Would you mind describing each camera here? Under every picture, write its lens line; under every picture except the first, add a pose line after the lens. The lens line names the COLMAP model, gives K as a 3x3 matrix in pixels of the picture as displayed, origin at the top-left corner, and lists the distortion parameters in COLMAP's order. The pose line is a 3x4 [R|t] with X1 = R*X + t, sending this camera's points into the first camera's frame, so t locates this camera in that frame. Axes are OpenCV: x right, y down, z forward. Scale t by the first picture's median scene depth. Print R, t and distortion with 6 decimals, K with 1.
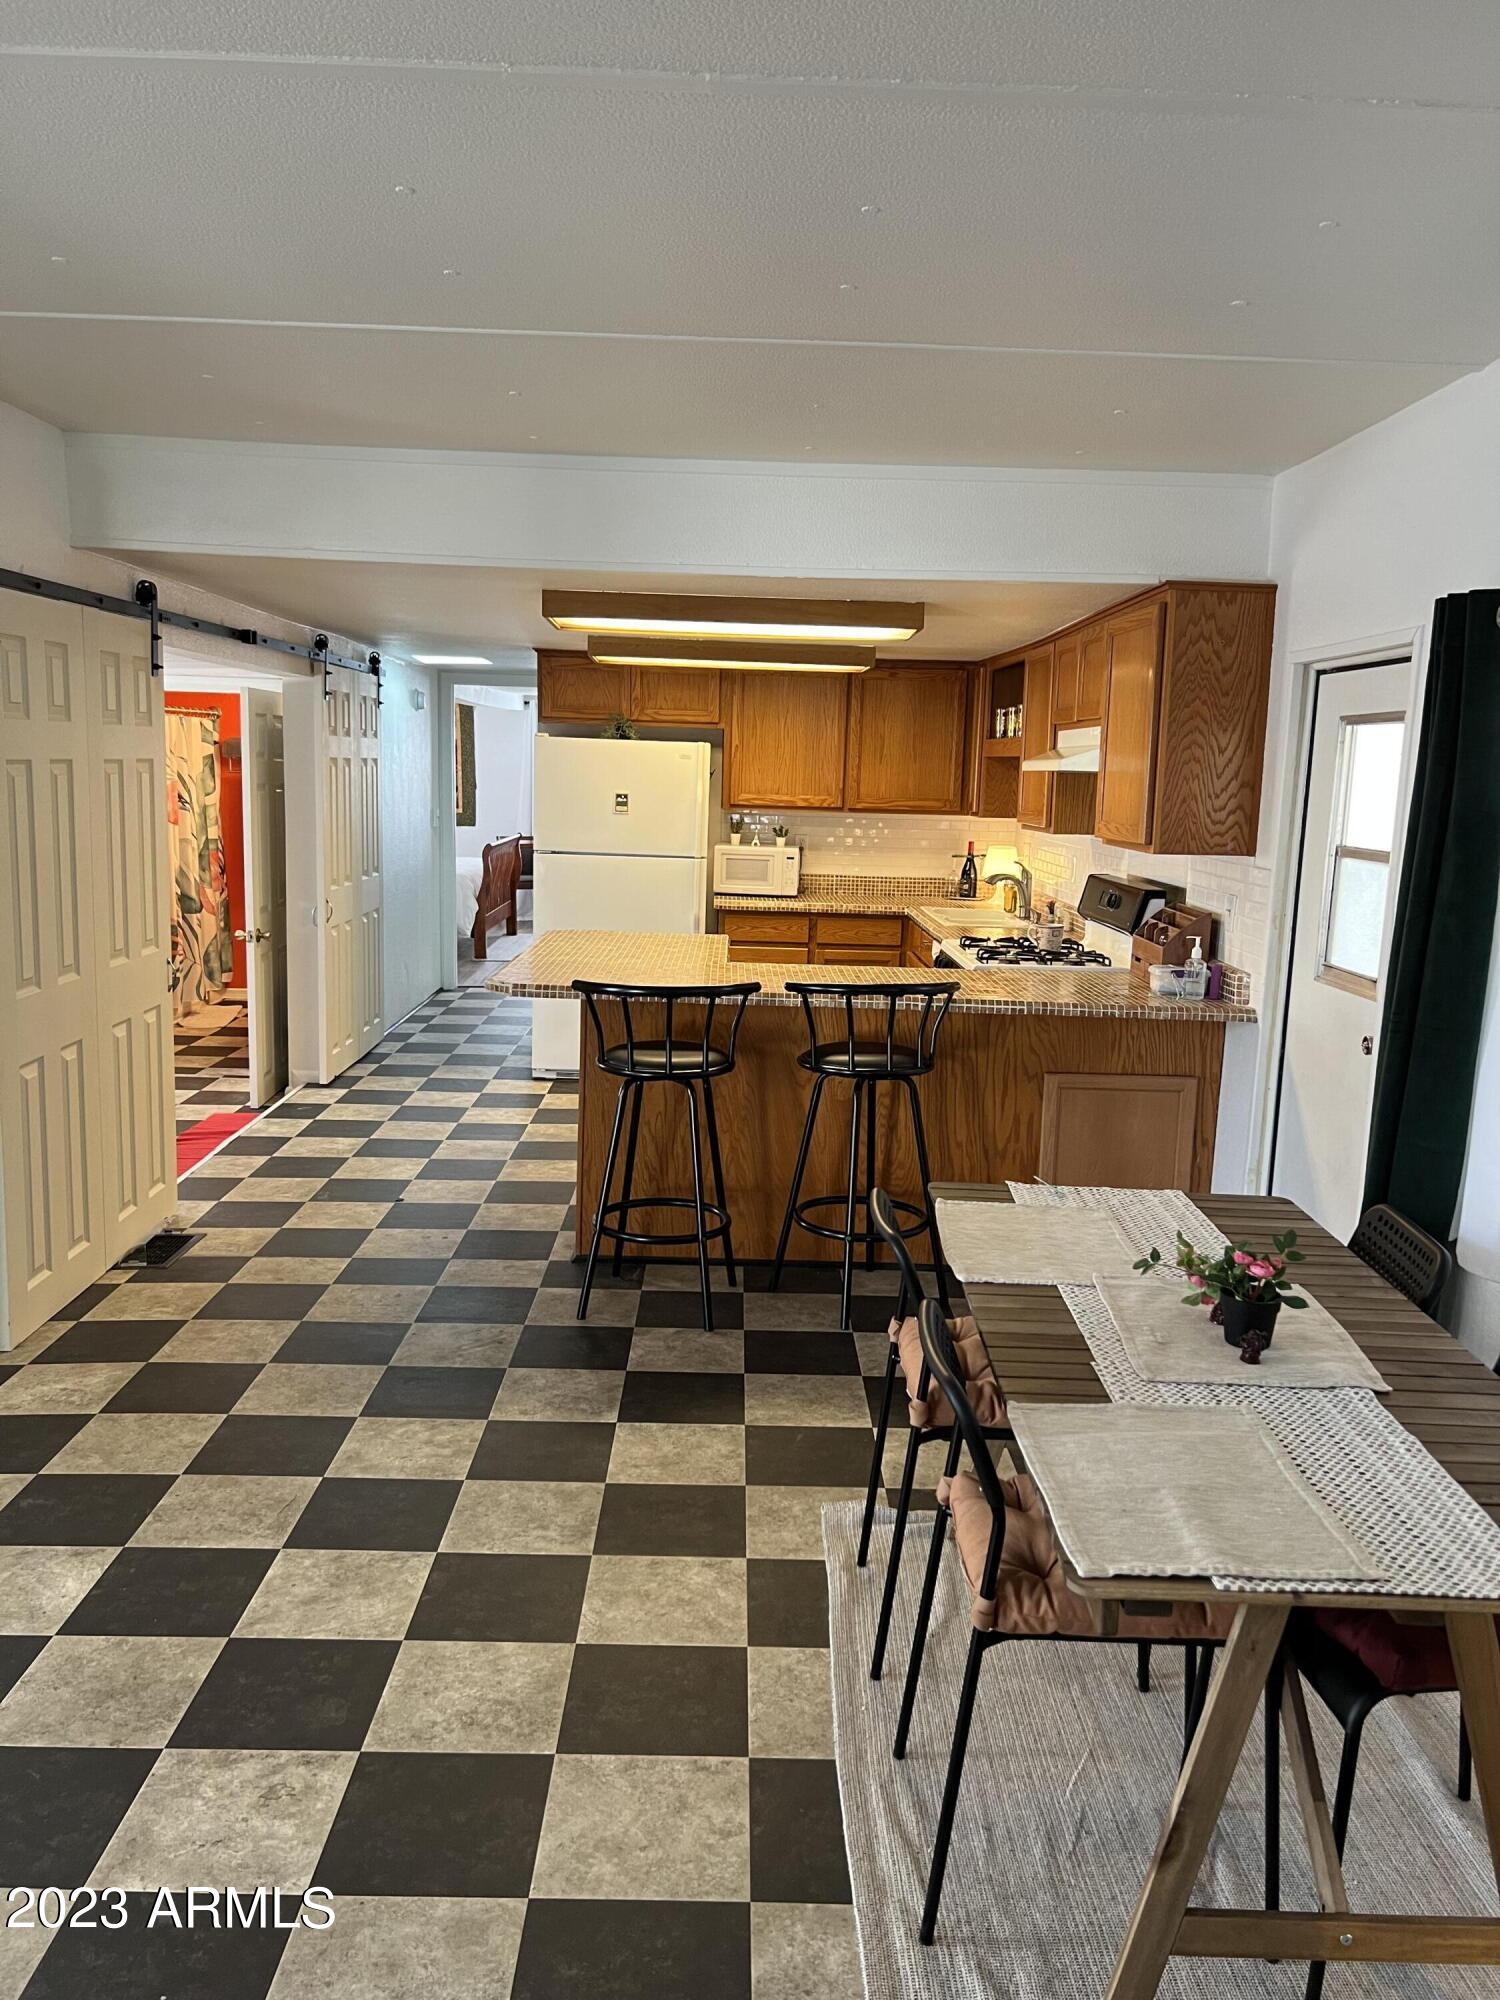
lens RADIAL K [[1512.3, 0, 762.9], [0, 1512.3, 1009.7], [0, 0, 1]] dist [0.055675, -0.057848]
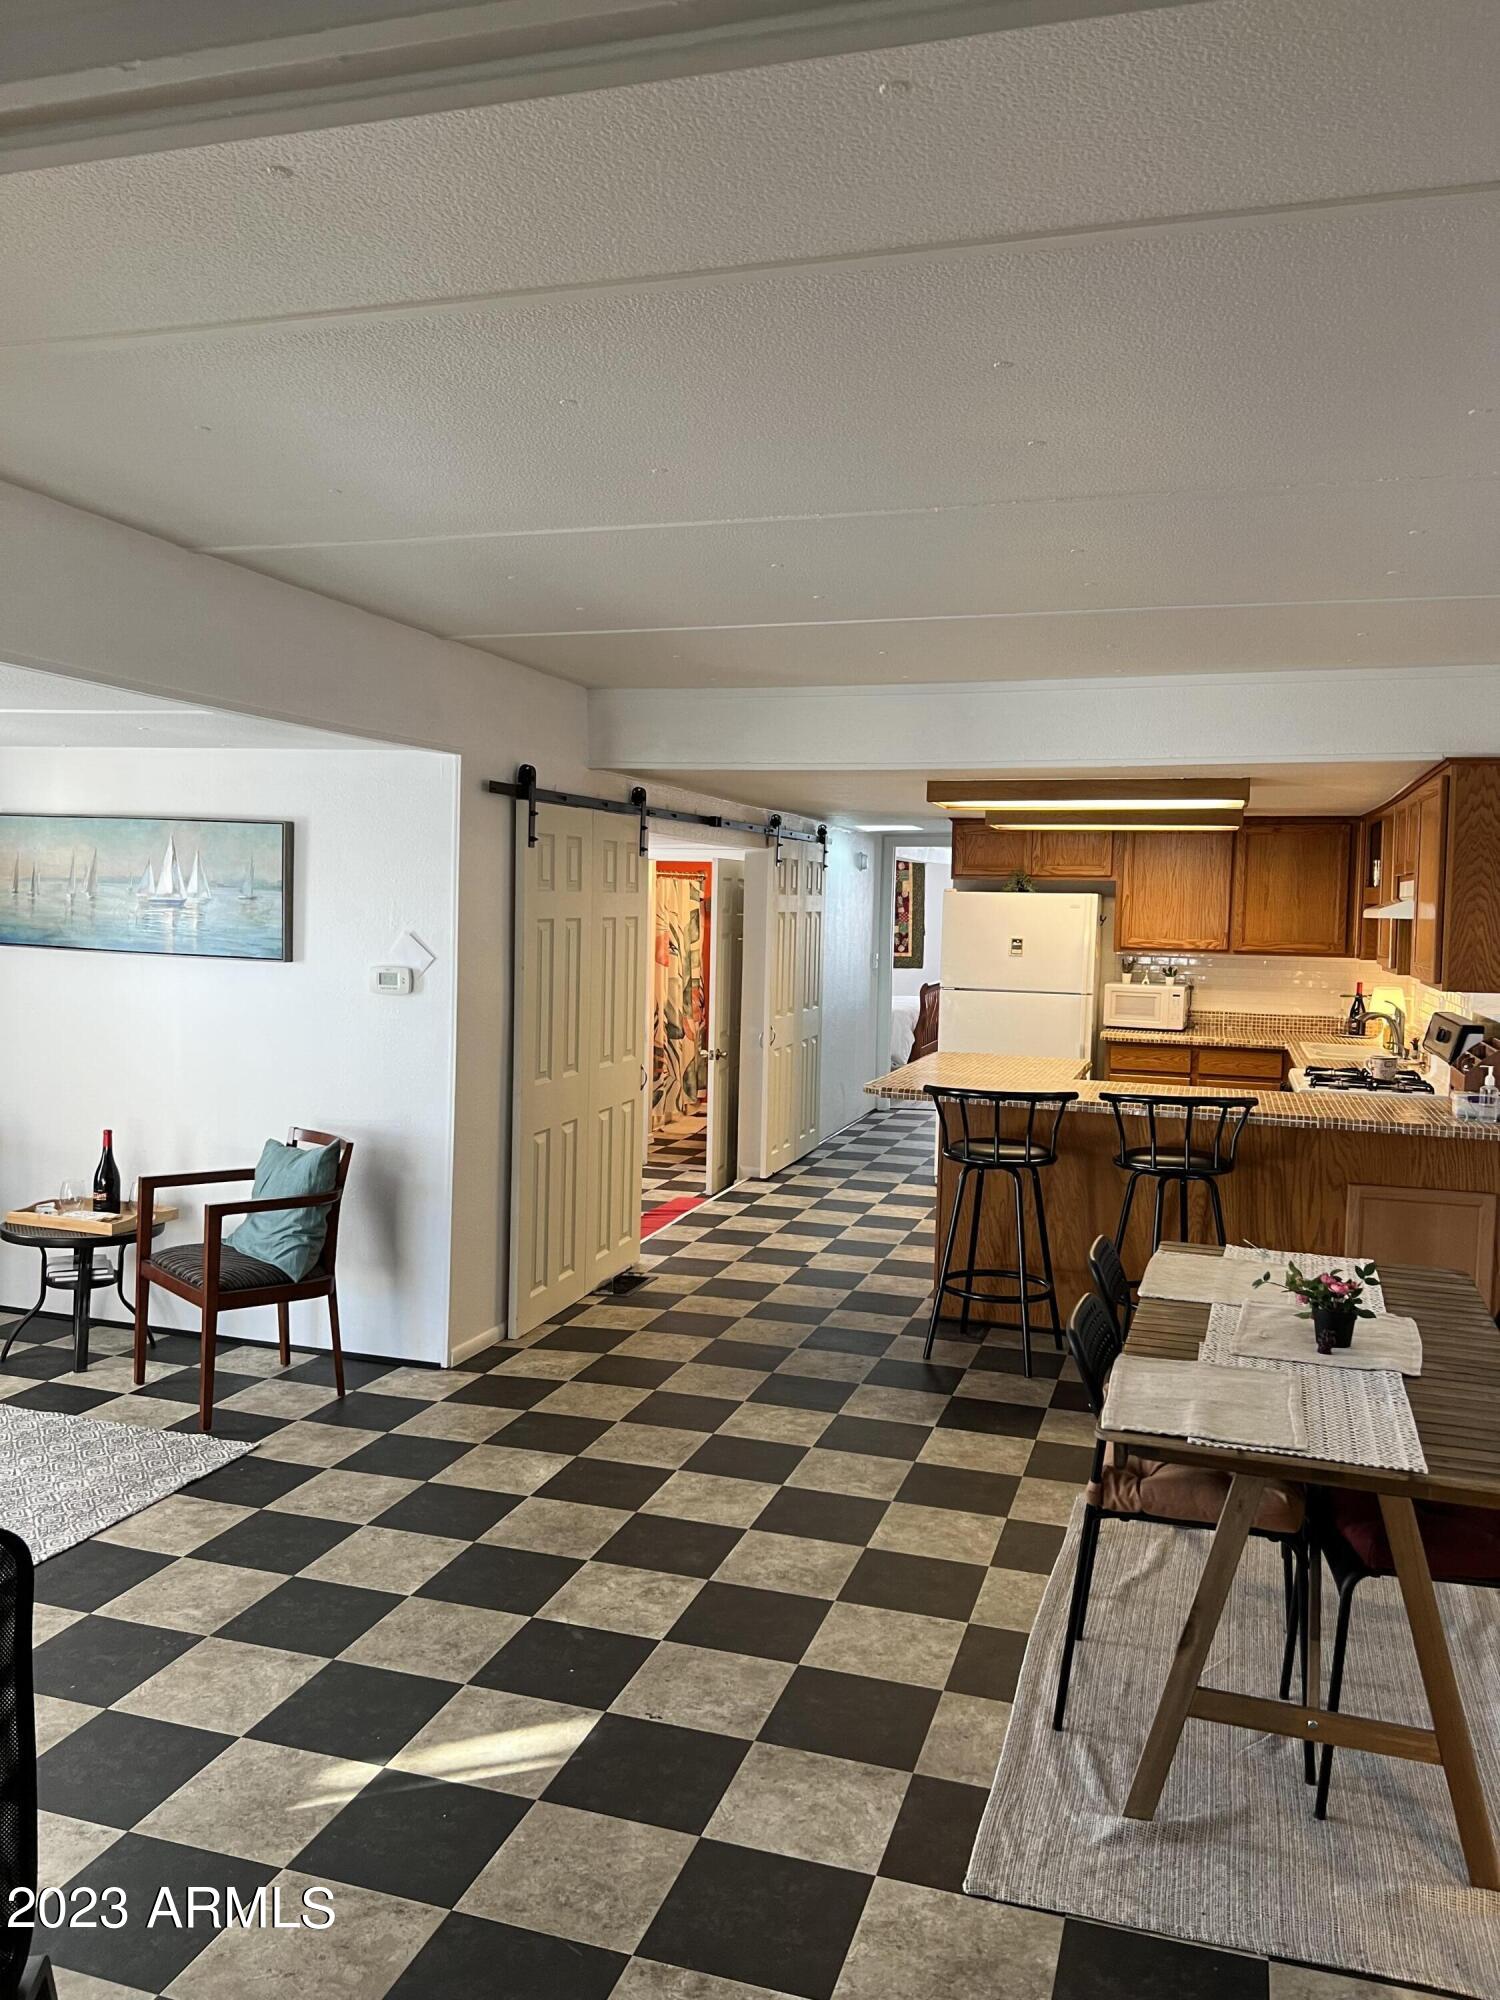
lens RADIAL K [[1512.3, 0, 757.9], [0, 1512.3, 1000.5], [0, 0, 1]] dist [0.055675, -0.057848]
pose [[0.949498, 0.010364, -0.313601, 0.137241], [-0.041721, 0.994750, -0.093443, 0.034122], [0.310986, 0.101808, 0.944946, -0.252148]]
